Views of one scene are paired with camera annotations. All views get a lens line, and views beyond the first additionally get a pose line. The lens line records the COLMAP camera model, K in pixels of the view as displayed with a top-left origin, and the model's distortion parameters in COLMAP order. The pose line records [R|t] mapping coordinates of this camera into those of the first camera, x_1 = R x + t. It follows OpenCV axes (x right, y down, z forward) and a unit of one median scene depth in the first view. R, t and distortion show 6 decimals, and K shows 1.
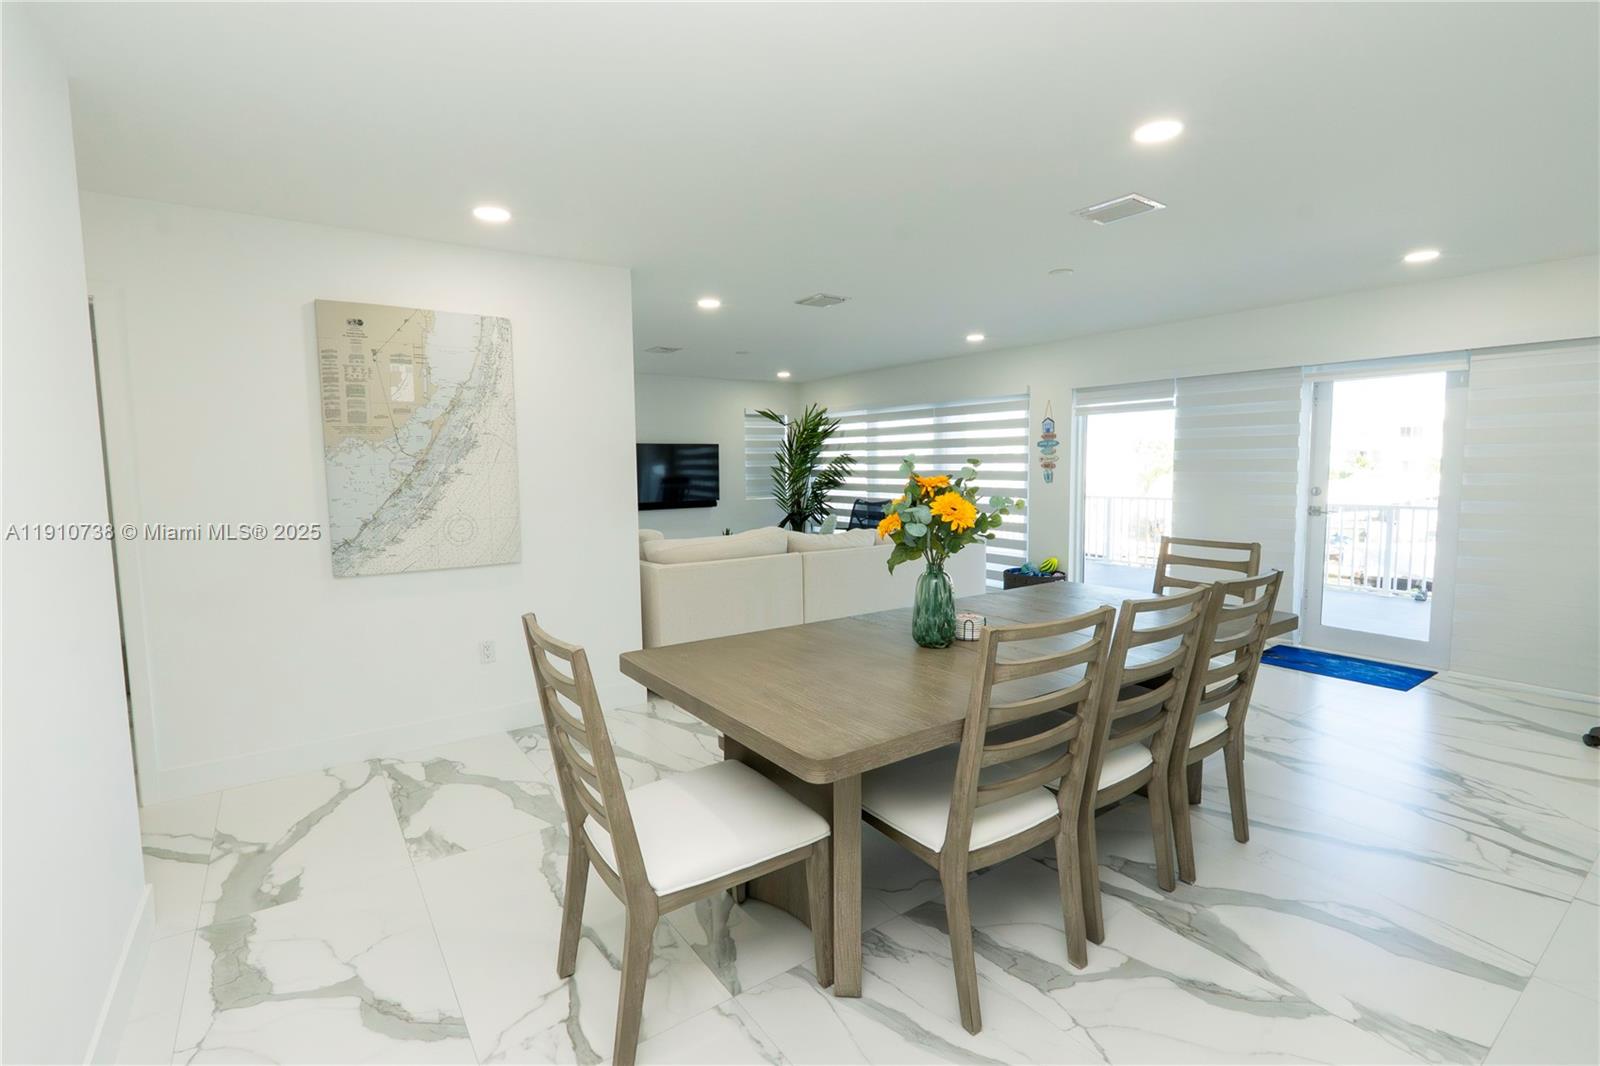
lens RADIAL K [[730.4, 0, 802.4], [0, 730.4, 532.6], [0, 0, 1]] dist [-0.014276, 0.002925]
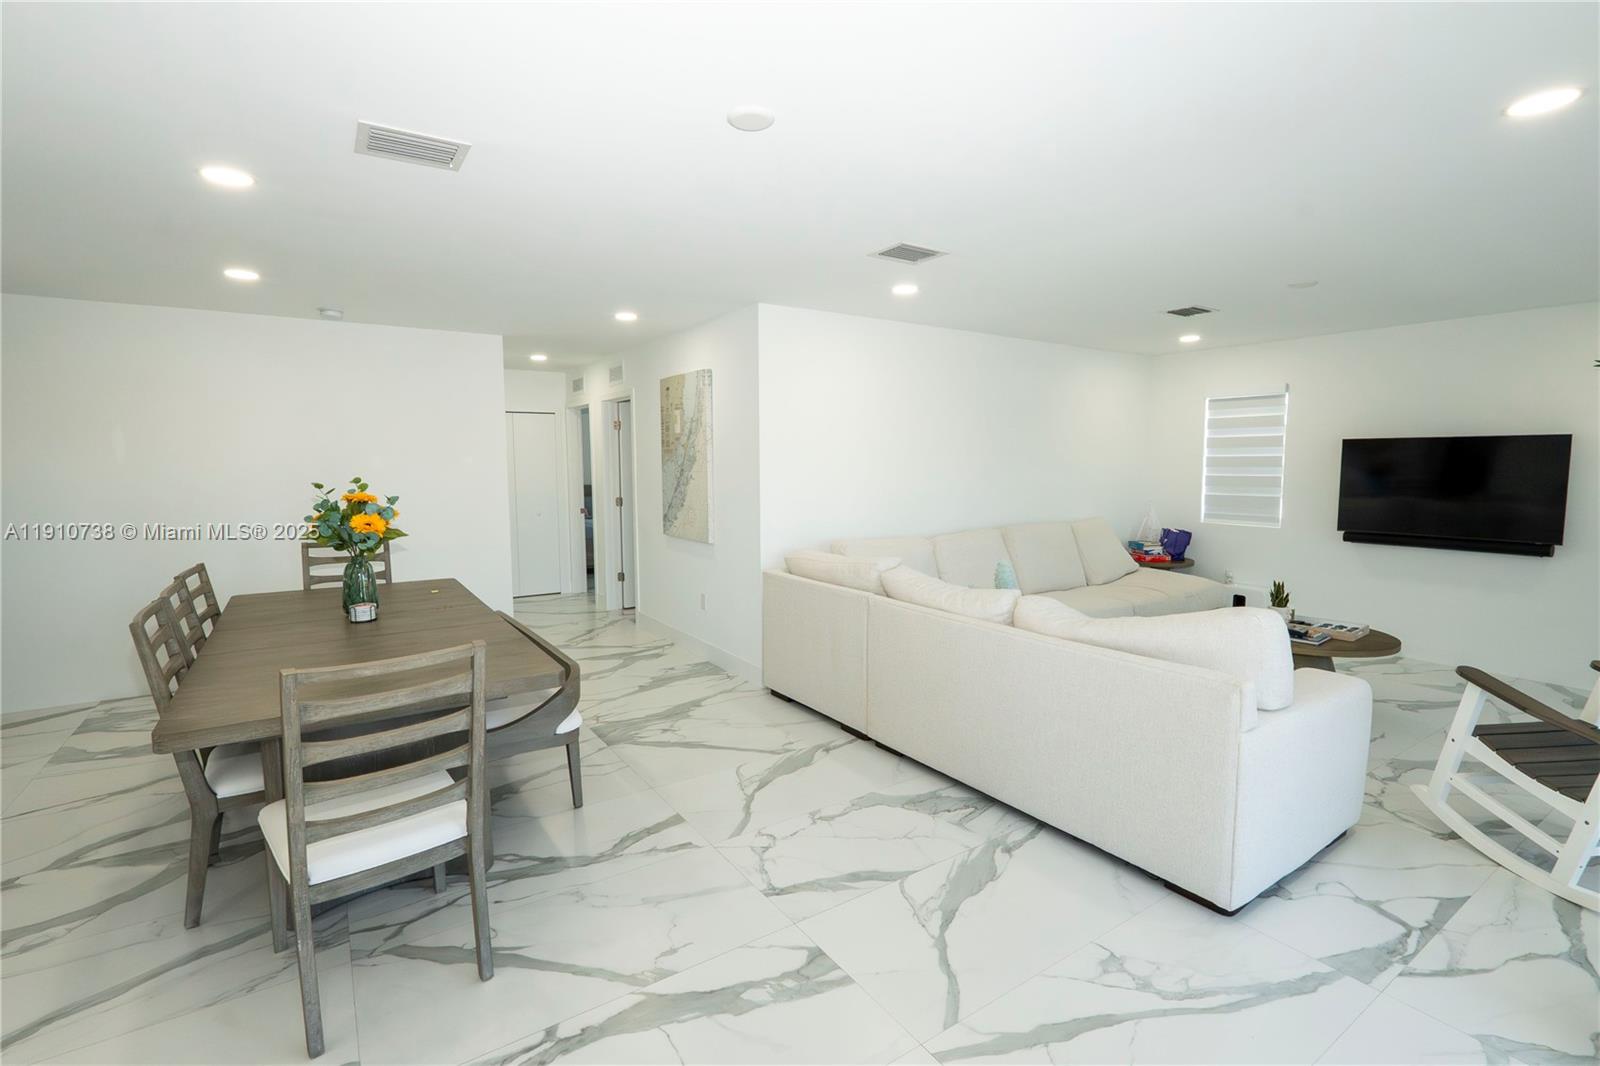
lens RADIAL K [[730.4, 0, 791.1], [0, 730.4, 529.1], [0, 0, 1]] dist [-0.014276, 0.002925]
pose [[-0.035924, 0.104697, -0.993855, 1.061840], [-0.090906, 0.990032, 0.107580, -0.162963], [0.995211, 0.094212, -0.026048, 1.288166]]
